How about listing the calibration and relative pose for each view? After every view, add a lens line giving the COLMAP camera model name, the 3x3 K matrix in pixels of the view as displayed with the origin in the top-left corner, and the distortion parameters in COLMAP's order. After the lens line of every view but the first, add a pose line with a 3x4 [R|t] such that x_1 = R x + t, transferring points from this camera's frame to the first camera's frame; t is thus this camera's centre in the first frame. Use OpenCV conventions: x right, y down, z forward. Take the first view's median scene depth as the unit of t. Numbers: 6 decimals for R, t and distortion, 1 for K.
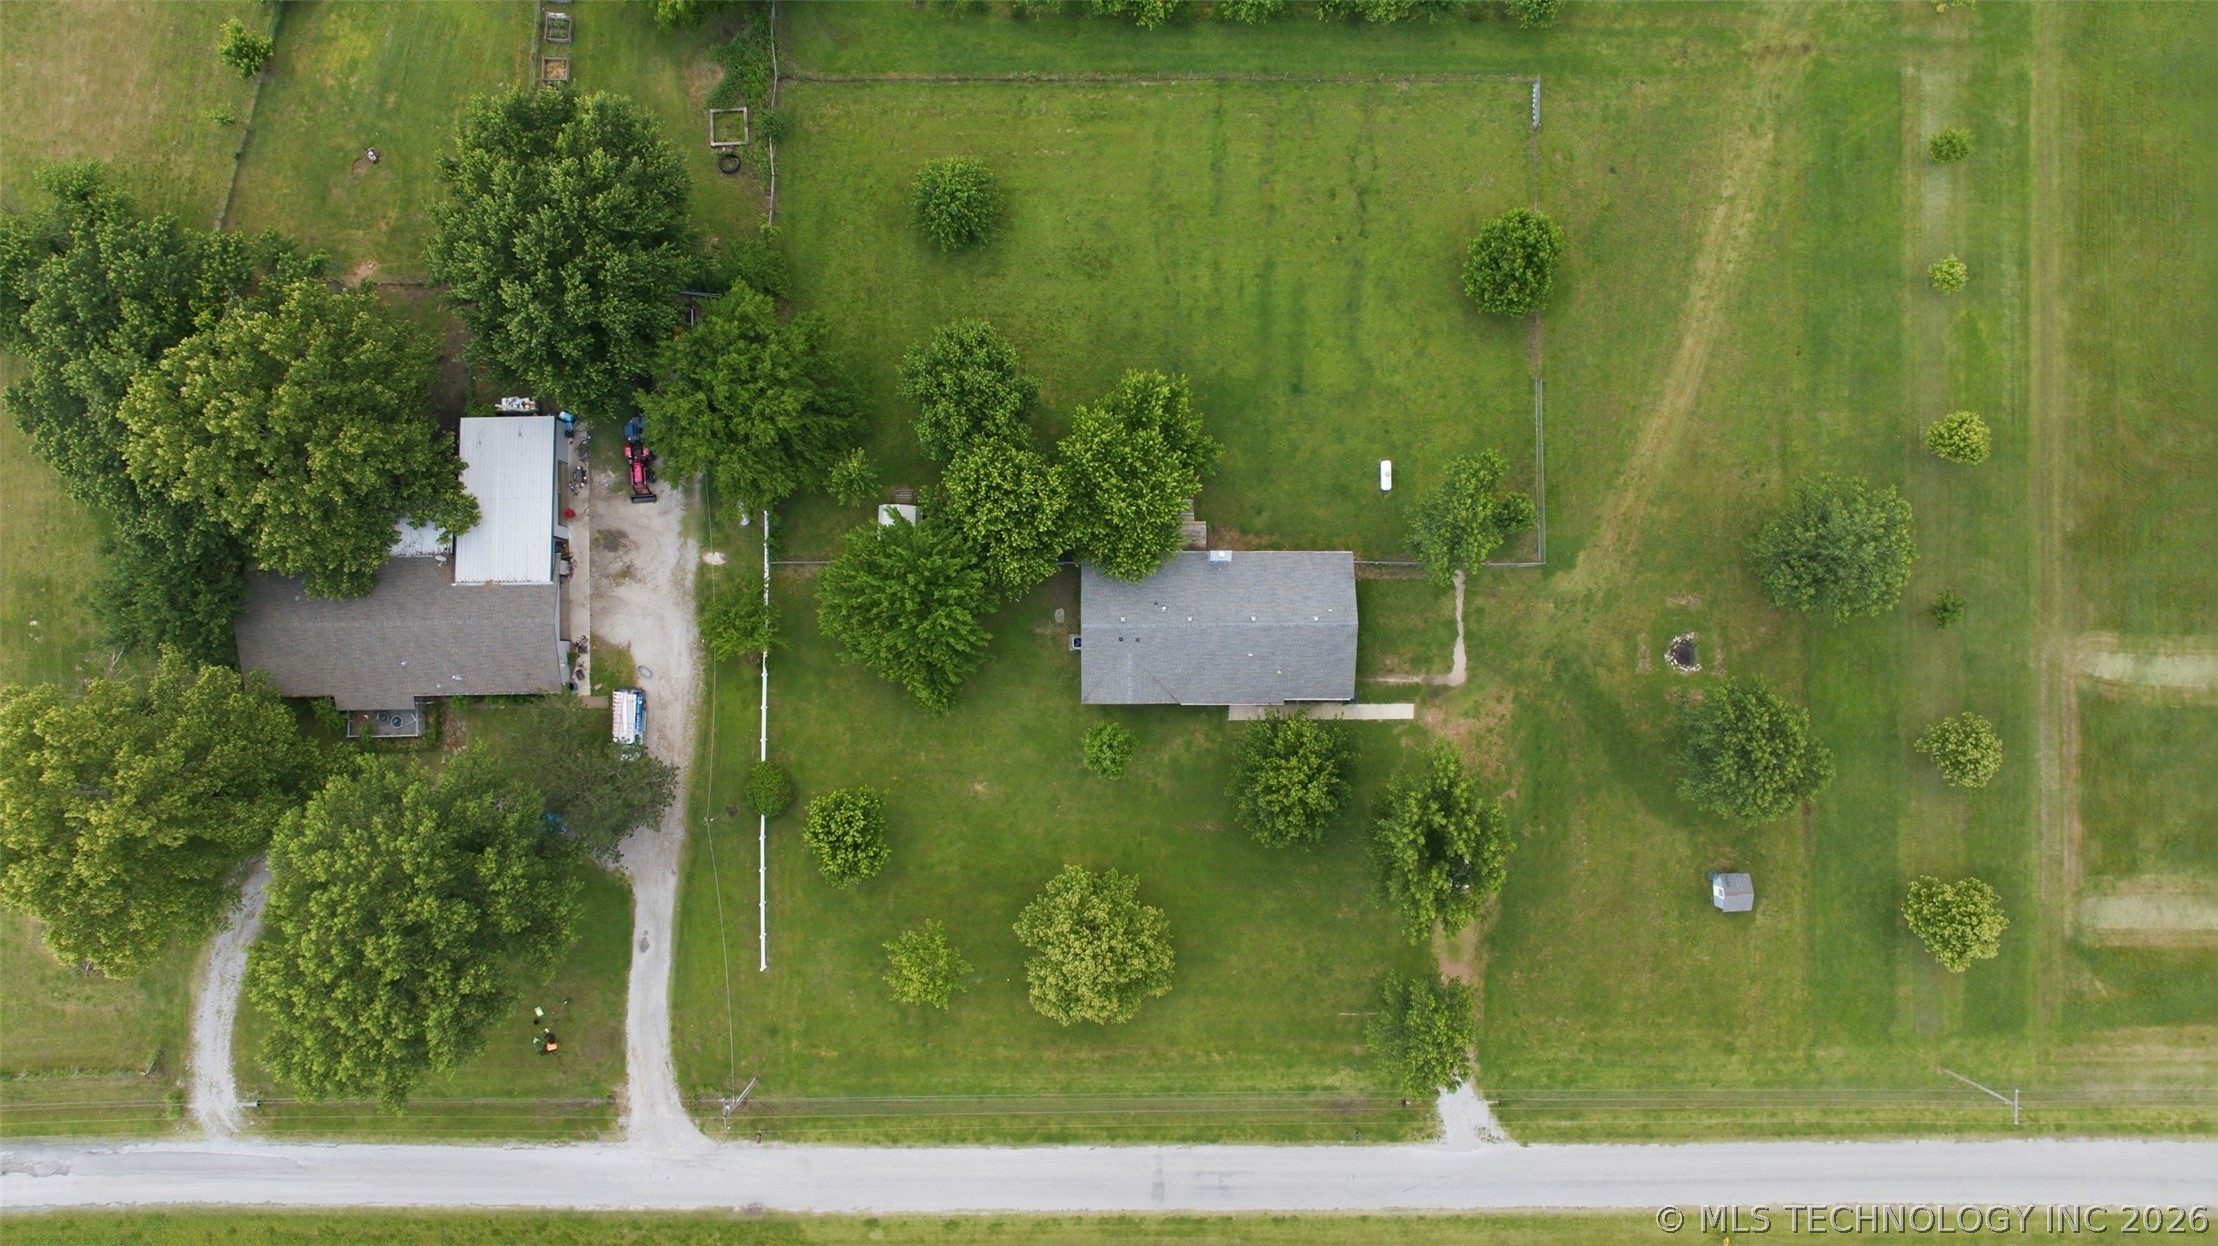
lens RADIAL K [[1560.3, 0, 1099.4], [0, 1560.3, 634.3], [0, 0, 1]] dist [-0.025147, 0.007900]
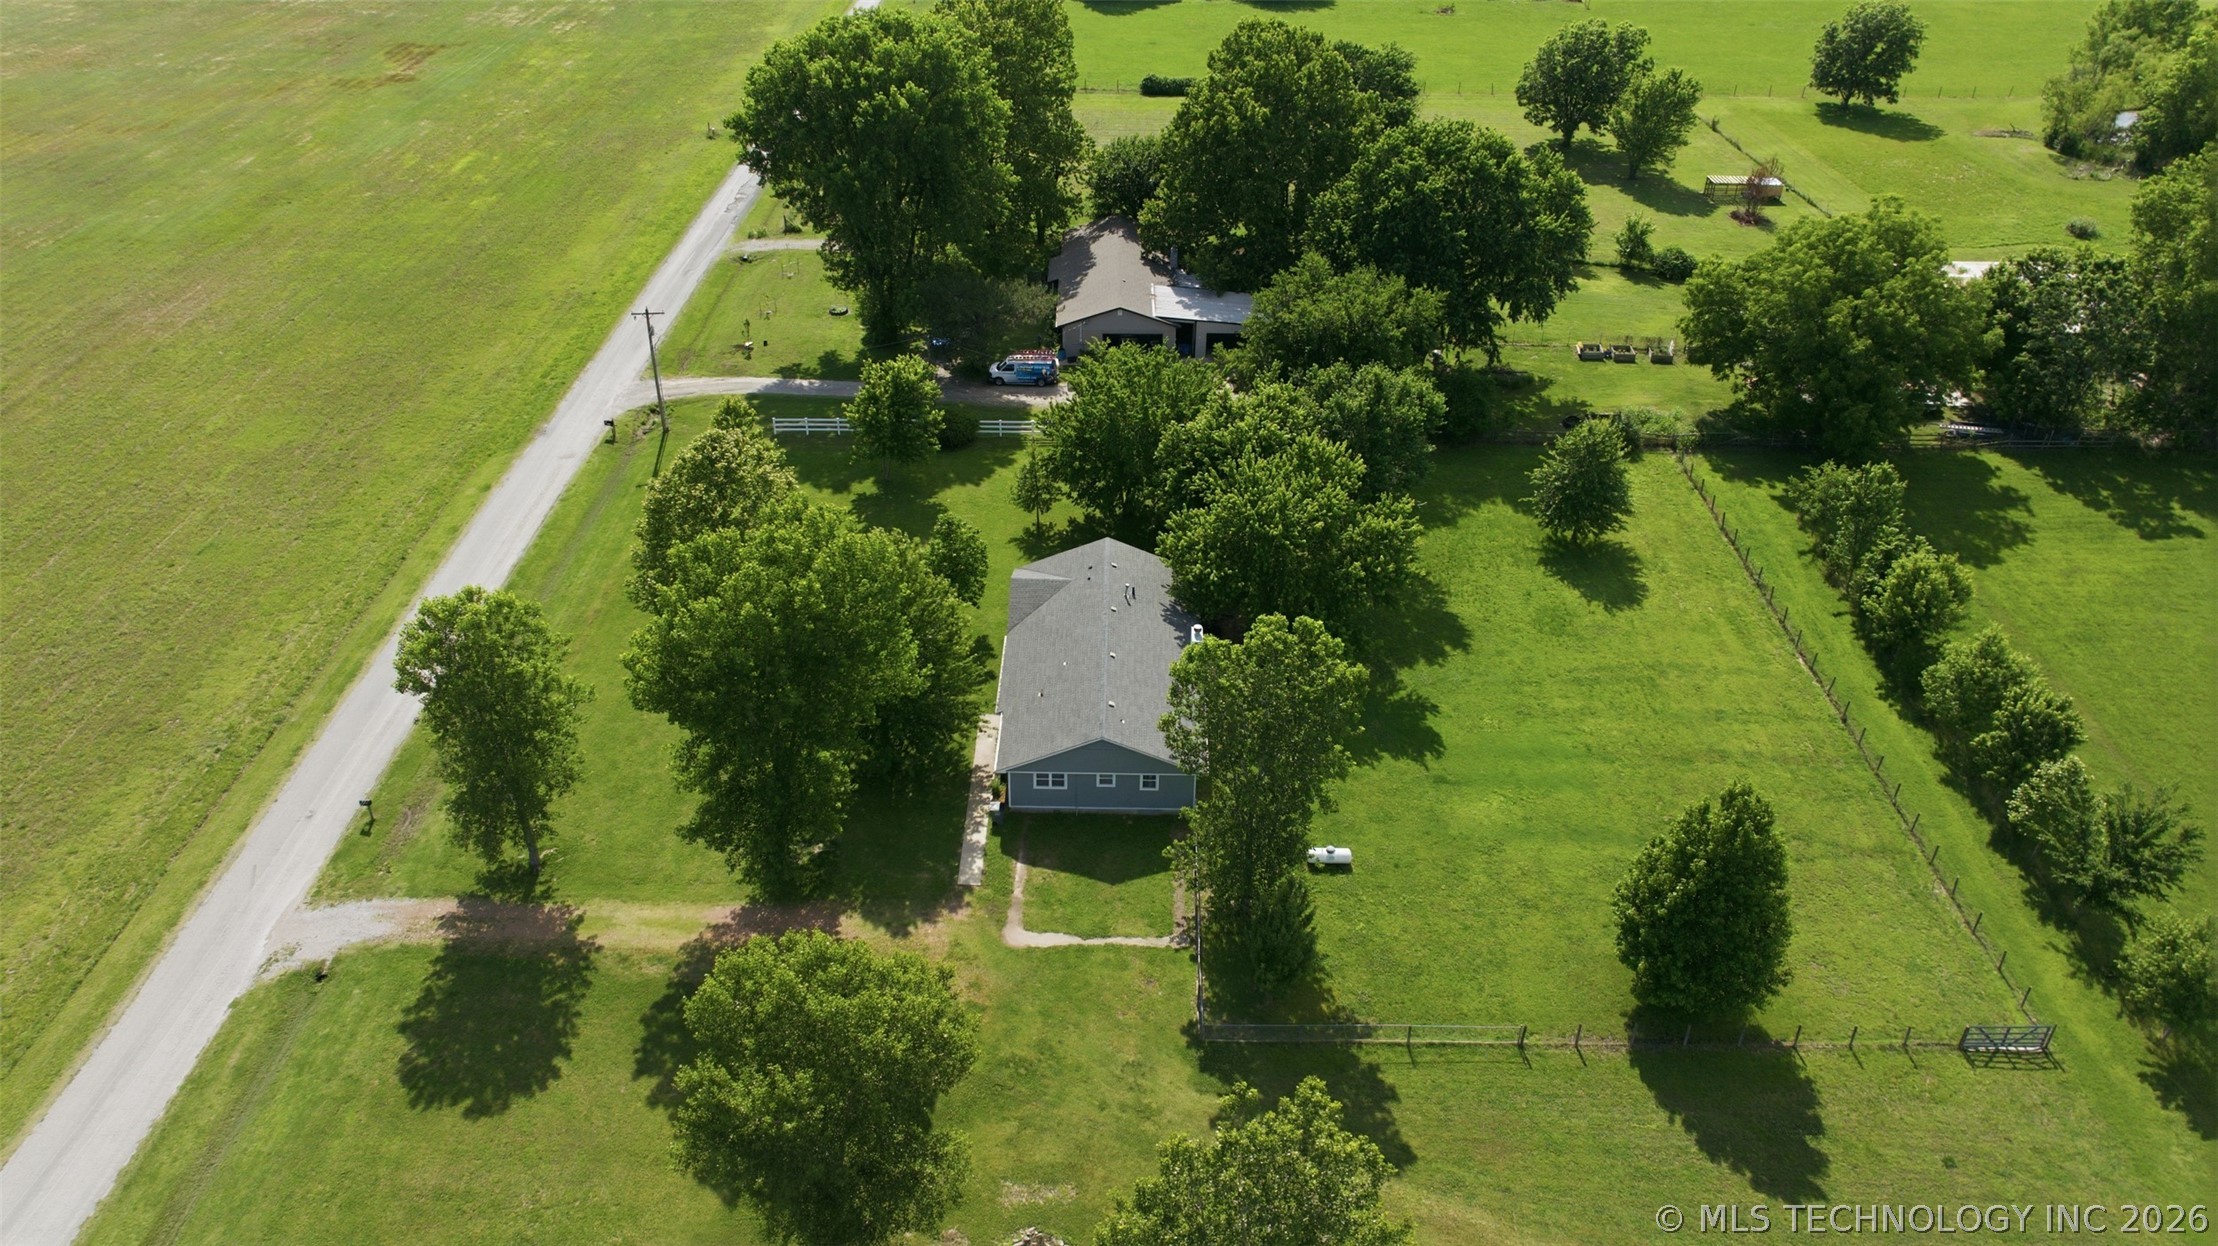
lens RADIAL K [[1560.3, 0, 1114.2], [0, 1560.3, 624.7], [0, 0, 1]] dist [-0.025147, 0.007900]
pose [[-0.017717, 0.552518, -0.833313, 0.684435], [-0.999438, 0.013932, 0.030487, -0.032529], [0.028455, 0.833384, 0.551961, 0.555619]]
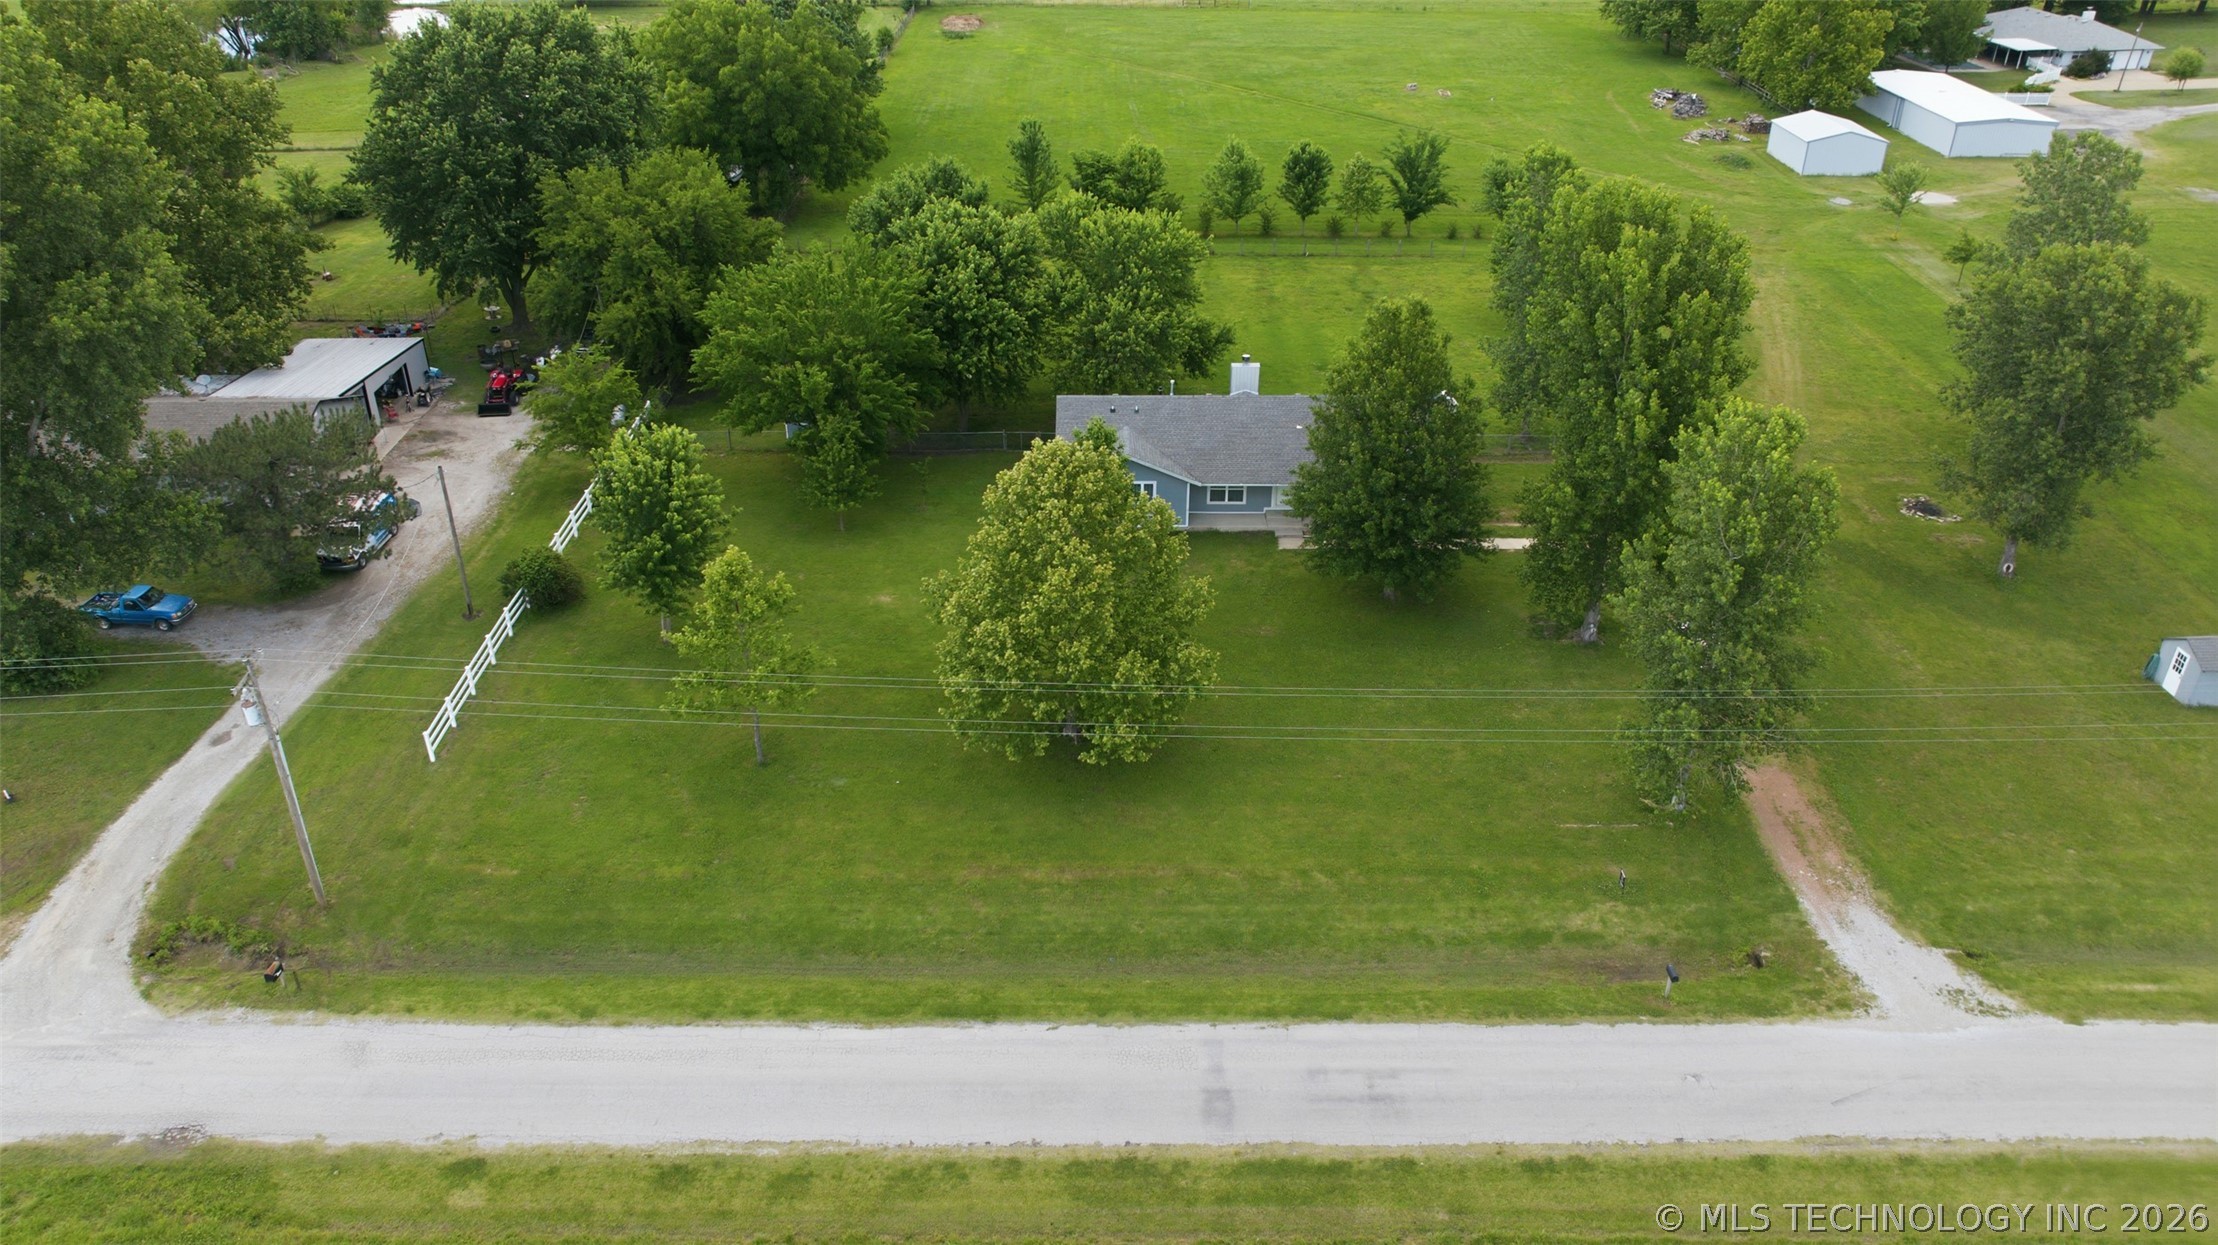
lens RADIAL K [[1560.3, 0, 1096.8], [0, 1560.3, 626.5], [0, 0, 1]] dist [-0.025147, 0.007900]
pose [[0.999965, 0.008061, 0.002017, 0.005426], [-0.002544, 0.528068, -0.849199, 0.628910], [-0.007910, 0.849164, 0.528070, 0.686591]]
